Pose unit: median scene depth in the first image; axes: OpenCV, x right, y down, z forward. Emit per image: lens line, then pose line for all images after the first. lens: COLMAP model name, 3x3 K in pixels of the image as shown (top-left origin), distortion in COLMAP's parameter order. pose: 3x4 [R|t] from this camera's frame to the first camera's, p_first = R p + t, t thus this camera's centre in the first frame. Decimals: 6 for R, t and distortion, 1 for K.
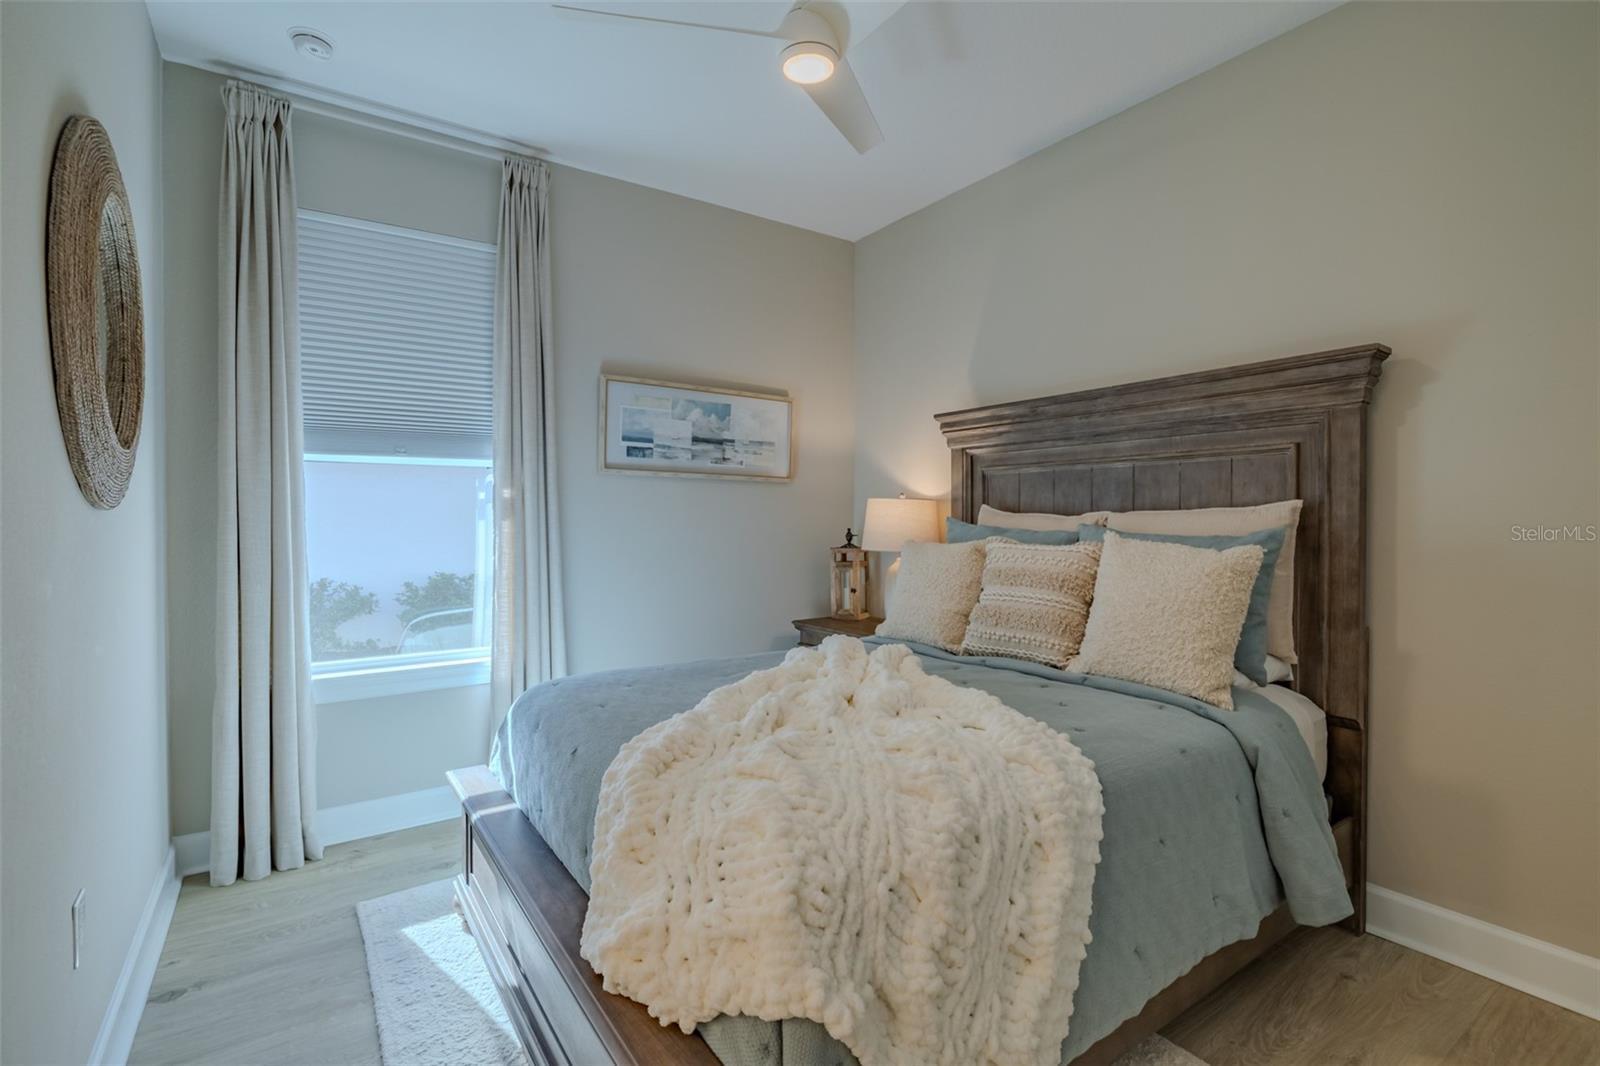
lens RADIAL K [[743.5, 0, 801.2], [0, 743.5, 526.1], [0, 0, 1]] dist [-0.013764, 0.000050]
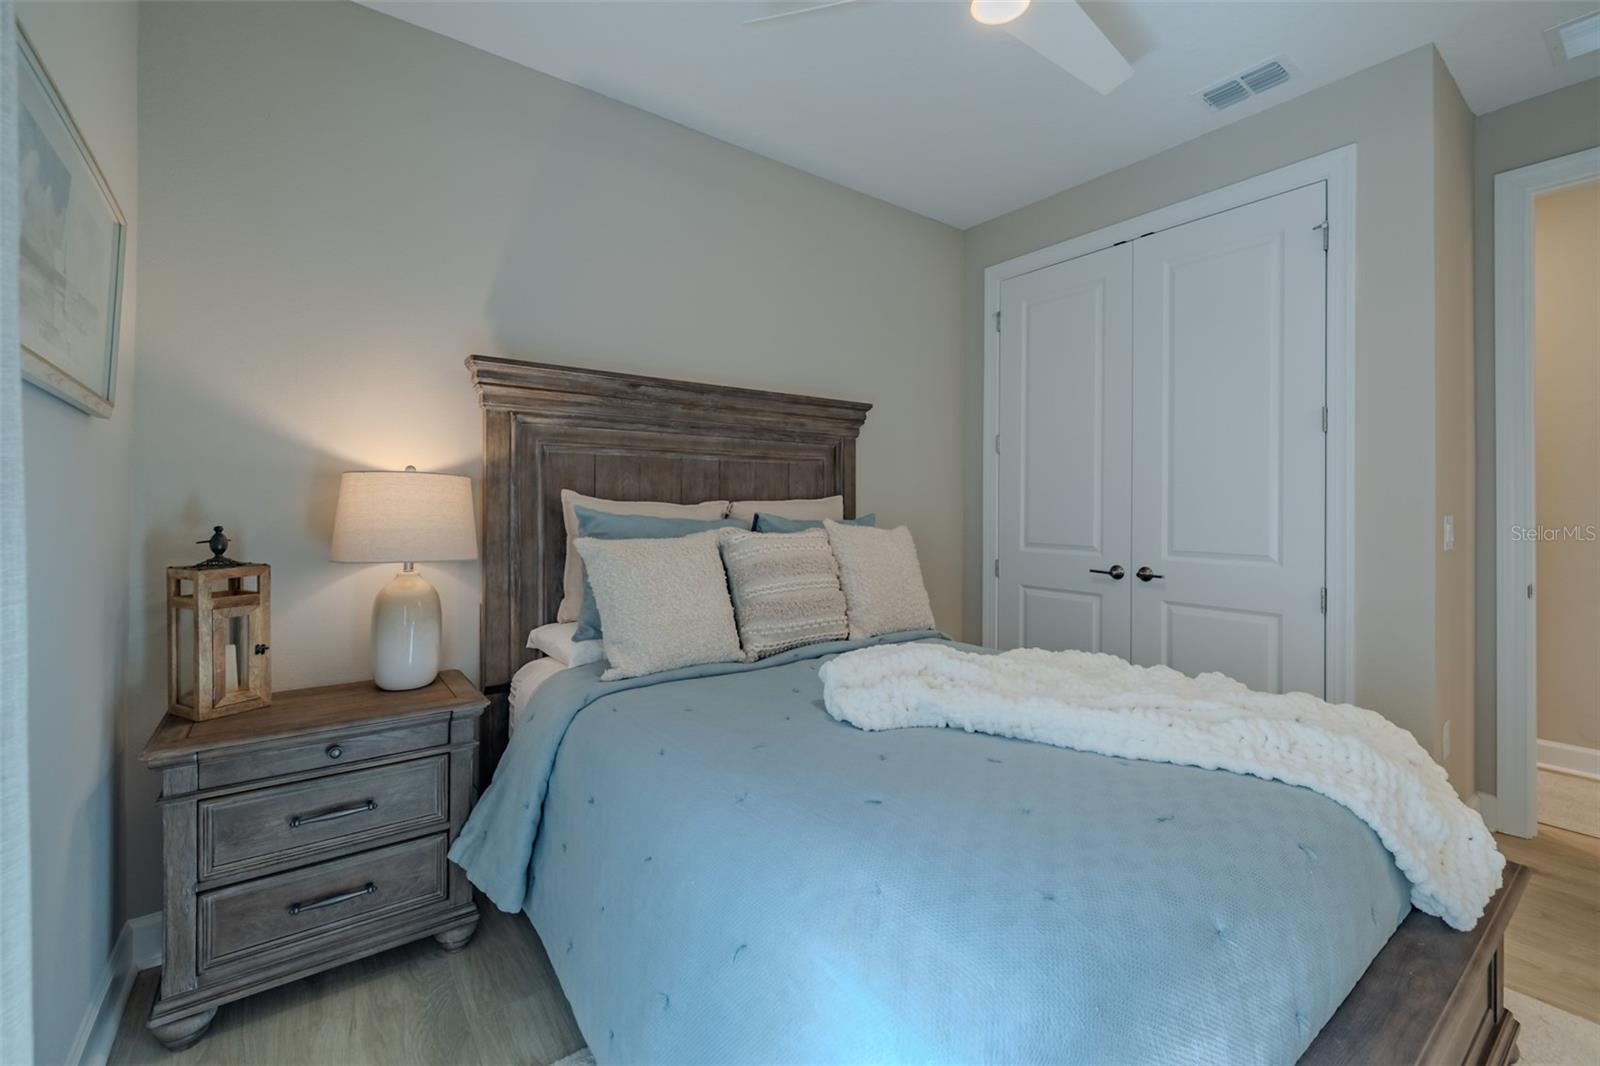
lens RADIAL K [[679.6, 0, 799.9], [0, 679.6, 511.8], [0, 0, 1]] dist [-0.001747, -0.000234]
pose [[-0.037742, -0.007456, 0.999260, -0.575666], [0.007855, 0.999939, 0.007757, -0.011377], [-0.999257, 0.008142, -0.037681, 0.923857]]
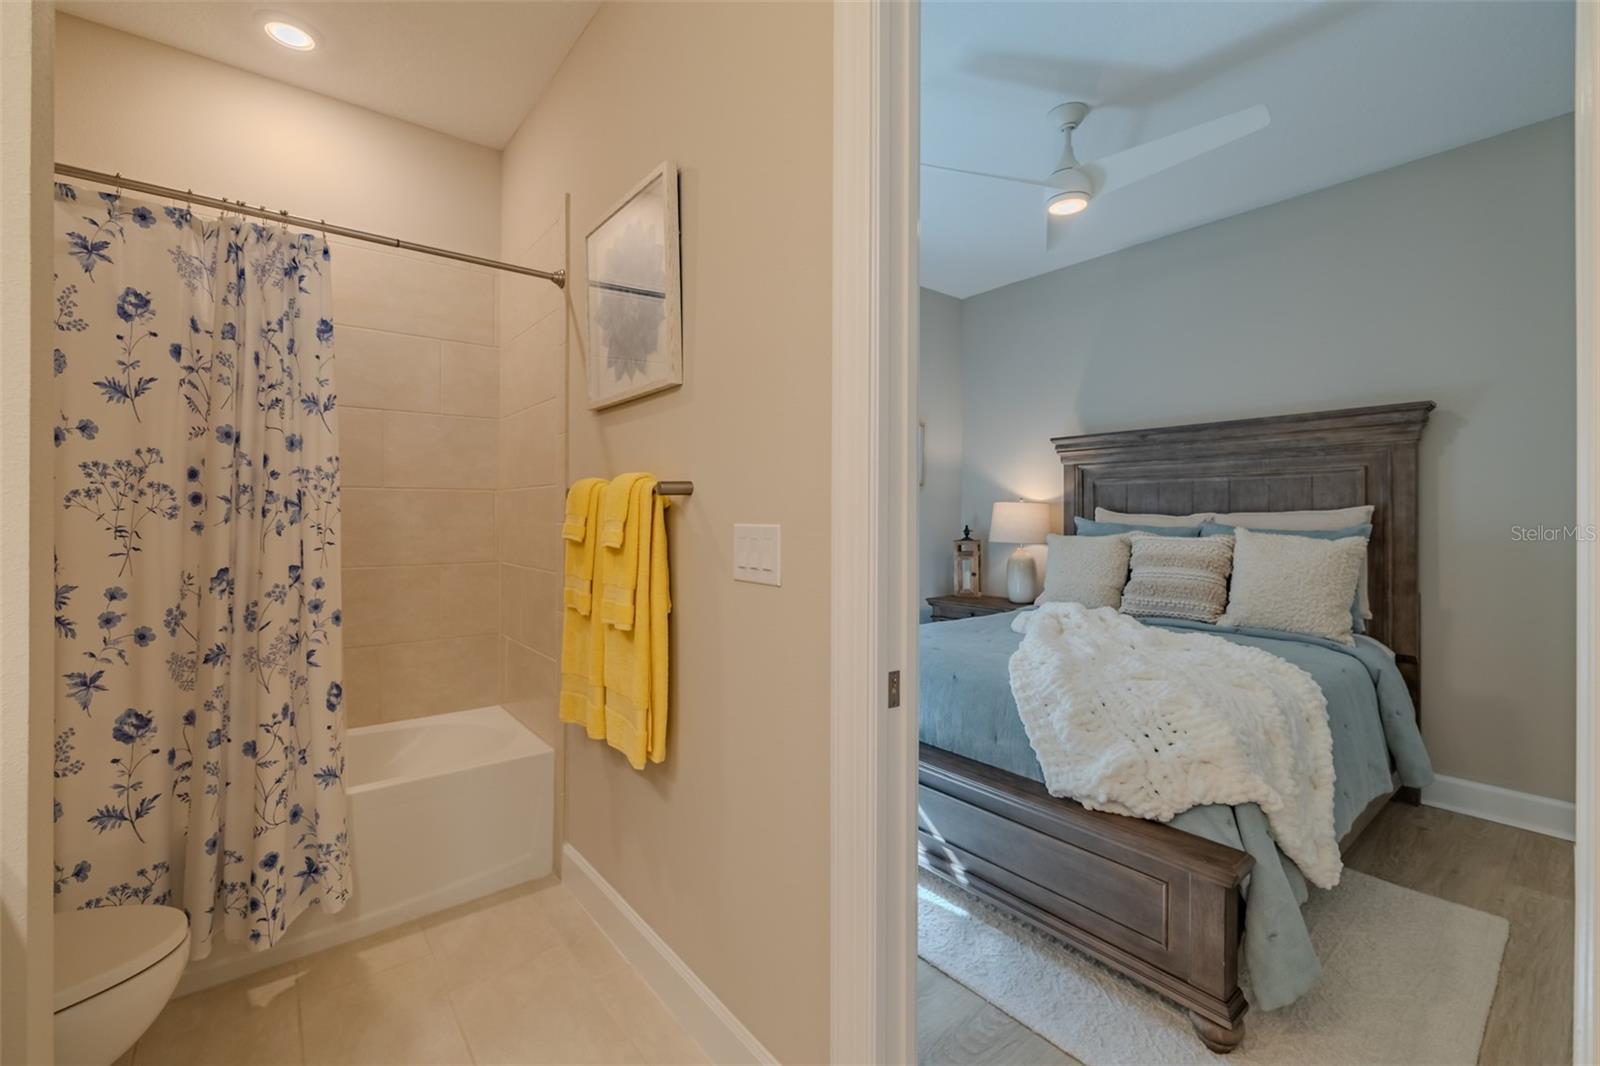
lens RADIAL K [[679.6, 0, 799.9], [0, 679.6, 511.8], [0, 0, 1]] dist [-0.001747, -0.000234]
pose [[0.997542, 0.001130, 0.070061, -0.439079], [0.000070, 0.999853, -0.017135, -0.000416], [-0.070070, 0.017098, 0.997396, -0.204137]]
